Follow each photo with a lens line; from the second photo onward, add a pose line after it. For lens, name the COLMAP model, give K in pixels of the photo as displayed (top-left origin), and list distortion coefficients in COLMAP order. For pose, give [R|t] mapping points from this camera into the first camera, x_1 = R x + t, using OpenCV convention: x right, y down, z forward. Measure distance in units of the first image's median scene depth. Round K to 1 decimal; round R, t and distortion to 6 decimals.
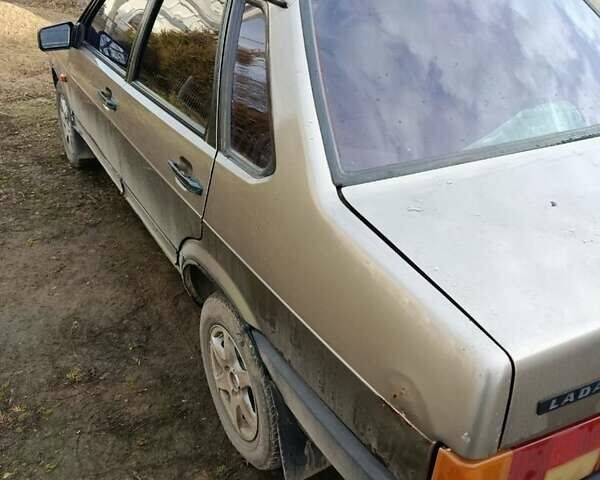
lens RADIAL K [[587.6, 0, 300.0], [0, 587.6, 240.0], [0, 0, 1]] dist [-0.013153, -0.030062]
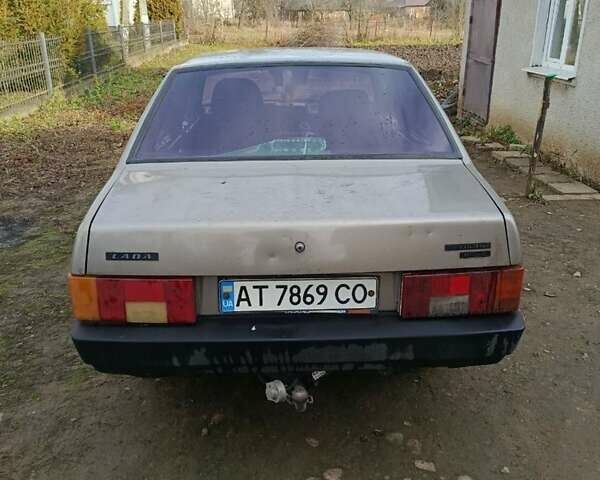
lens RADIAL K [[580.5, 0, 302.1], [0, 580.5, 252.5], [0, 0, 1]] dist [-0.002409, -0.025492]
pose [[0.885984, 0.151603, -0.438234, 0.824908], [-0.213213, 0.972409, -0.094661, 0.144194], [0.411792, 0.177306, 0.893863, -0.211925]]
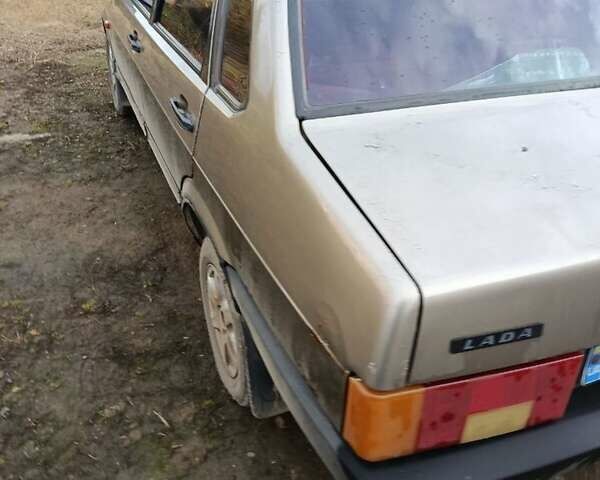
lens RADIAL K [[580.5, 0, 302.1], [0, 580.5, 252.5], [0, 0, 1]] dist [-0.002409, -0.025492]
pose [[0.991077, 0.073114, -0.111449, 0.114703], [-0.065127, 0.995151, 0.073702, 0.034933], [0.116297, -0.065787, 0.991033, 0.013093]]
